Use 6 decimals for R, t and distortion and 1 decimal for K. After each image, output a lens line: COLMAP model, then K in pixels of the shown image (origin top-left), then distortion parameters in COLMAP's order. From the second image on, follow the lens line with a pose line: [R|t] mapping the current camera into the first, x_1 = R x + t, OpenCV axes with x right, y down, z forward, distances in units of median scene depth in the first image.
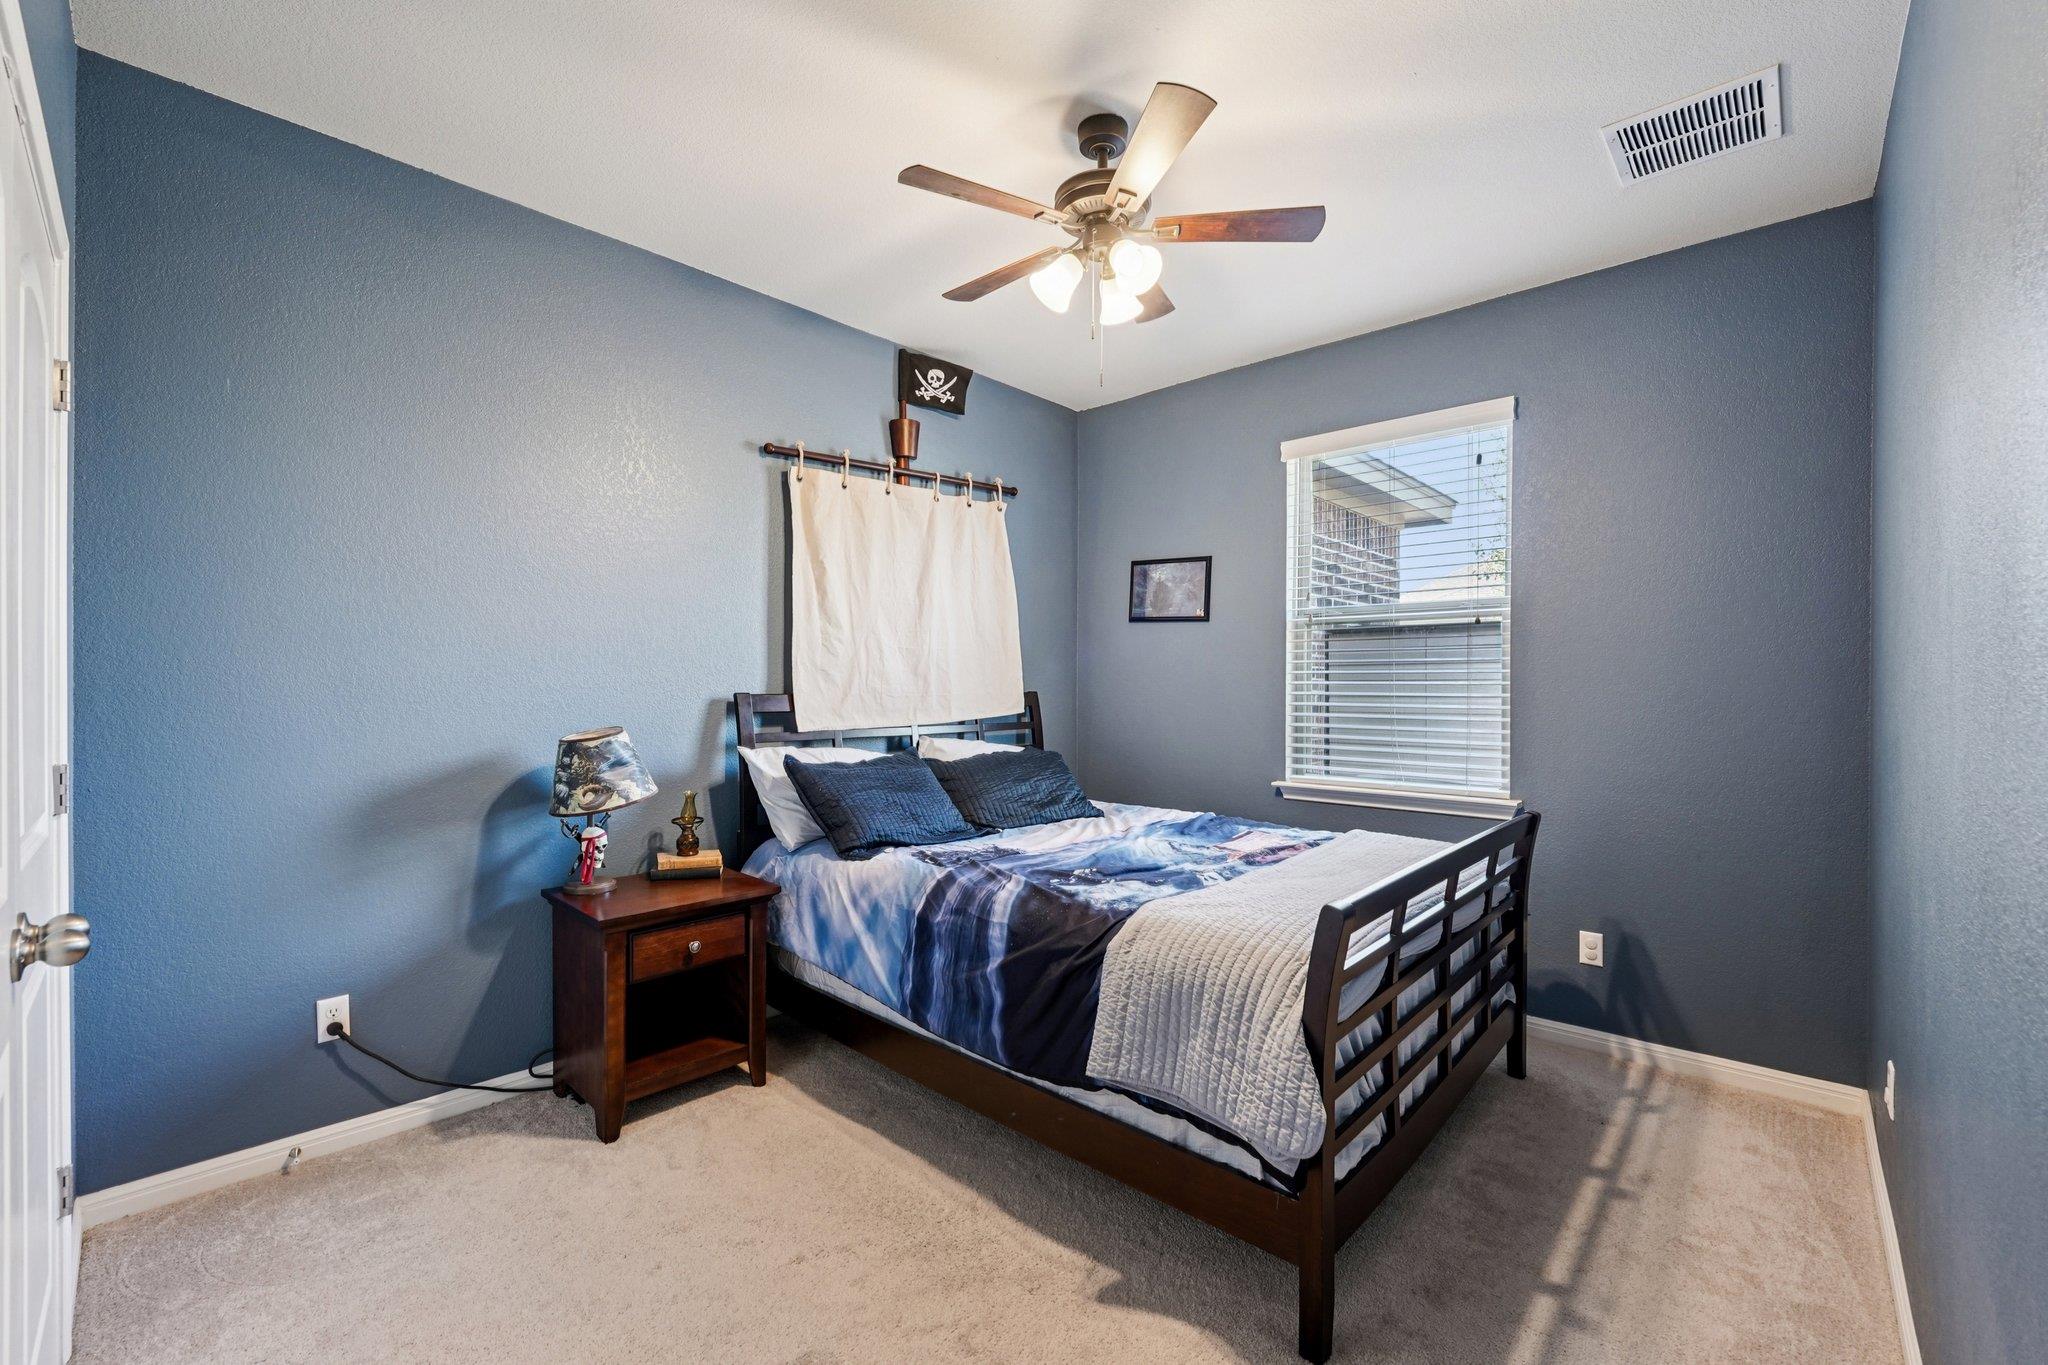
lens RADIAL K [[838.1, 0, 1021.1], [0, 838.1, 683.2], [0, 0, 1]] dist [-0.027253, 0.003081]
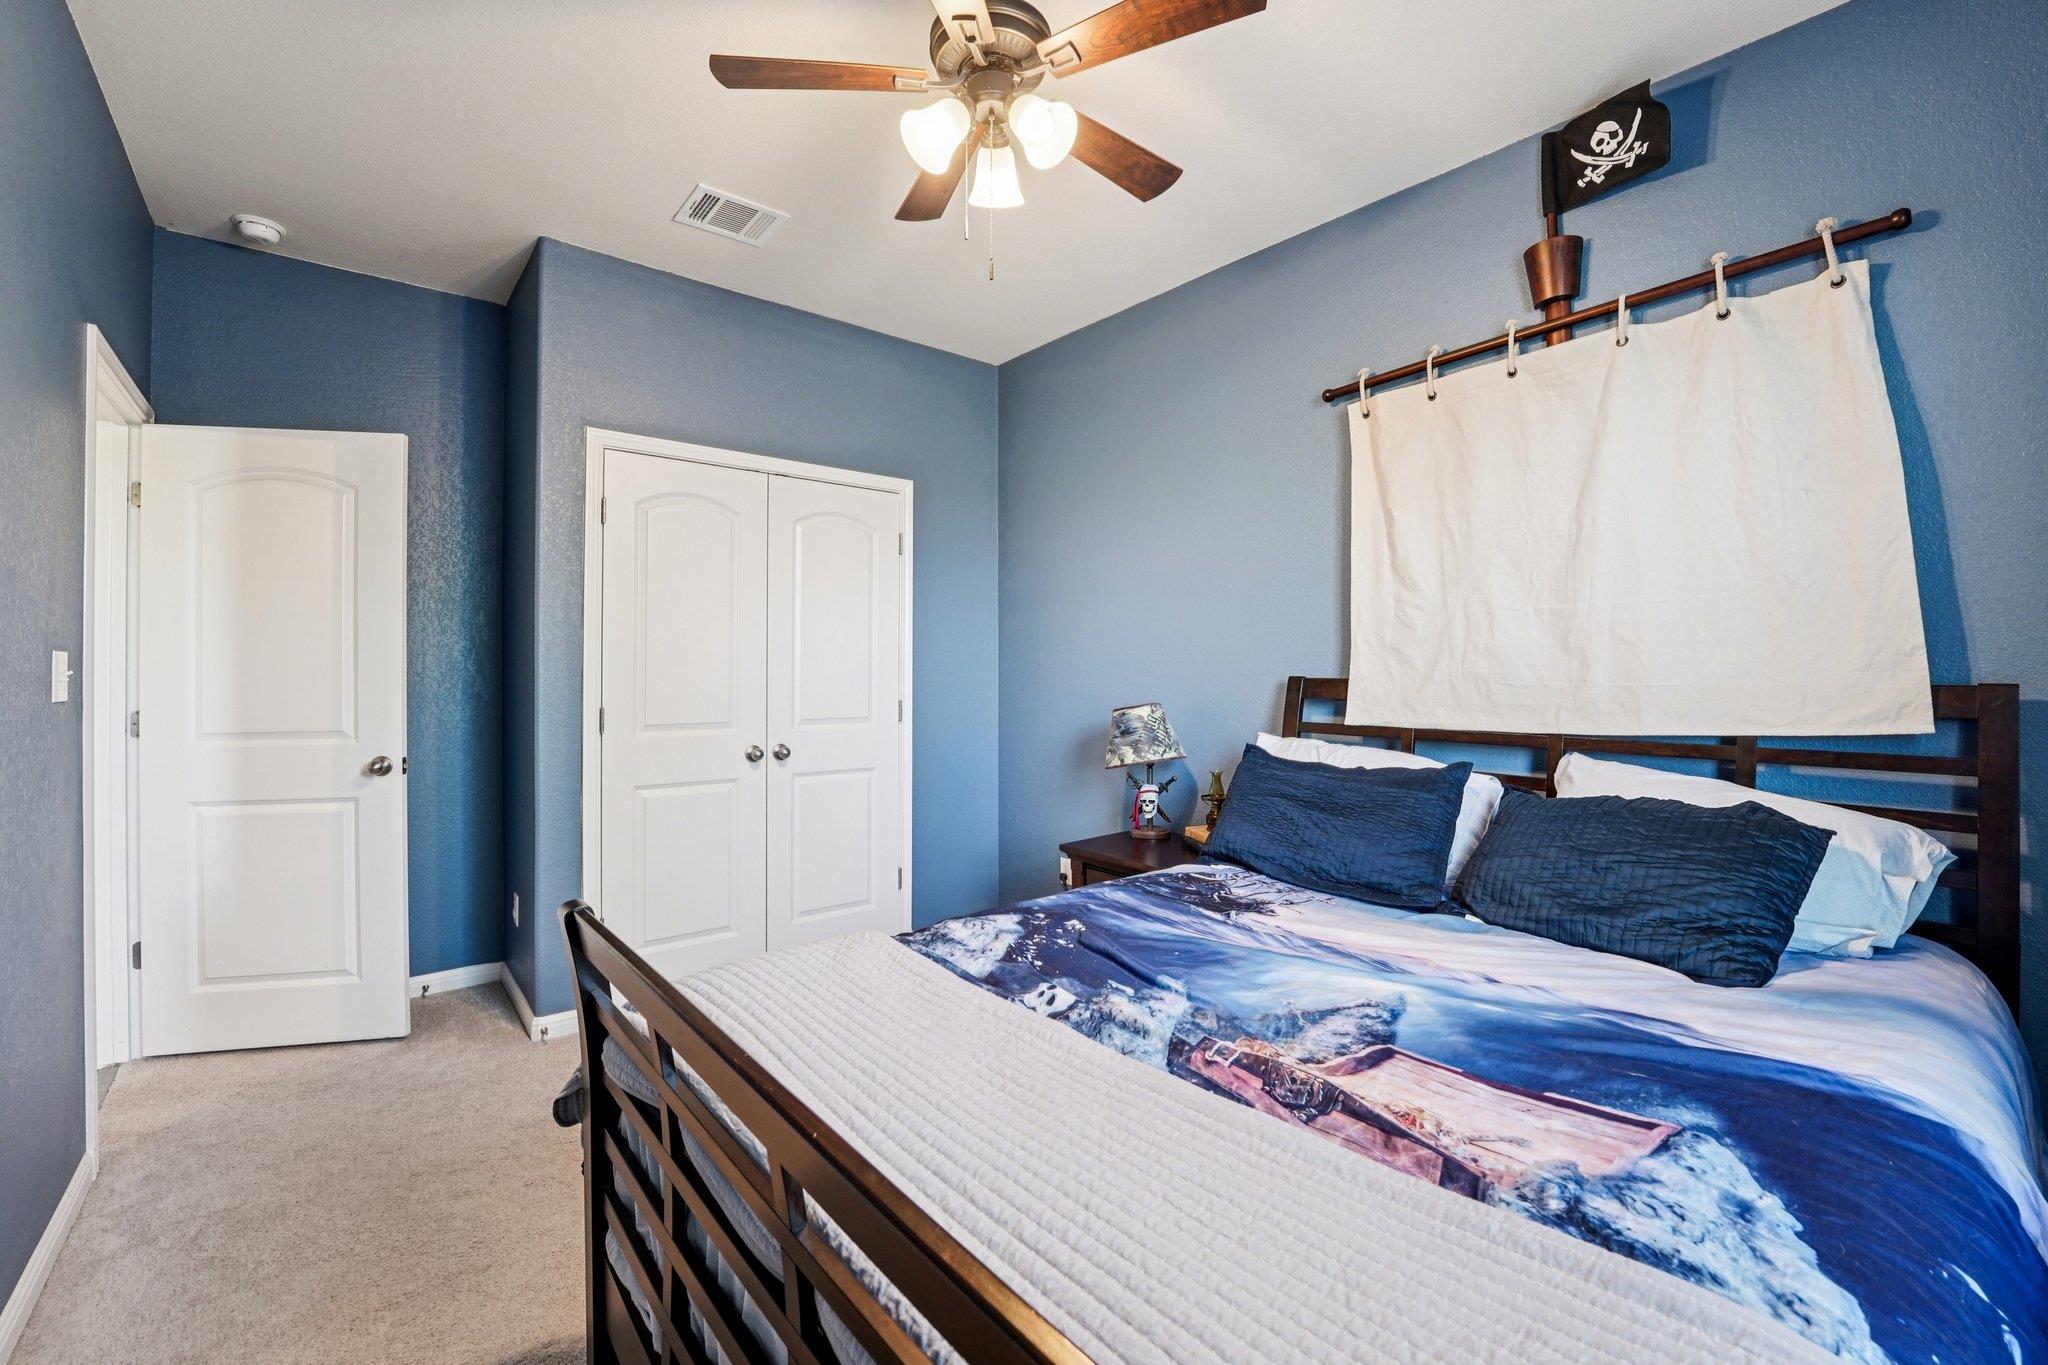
lens RADIAL K [[838.1, 0, 1022.4], [0, 838.1, 672.1], [0, 0, 1]] dist [-0.027253, 0.003081]
pose [[-0.105309, -0.004413, -0.994430, 0.512463], [-0.005692, 0.999976, -0.003835, 0.009913], [0.994423, 0.005256, -0.105331, 0.670180]]
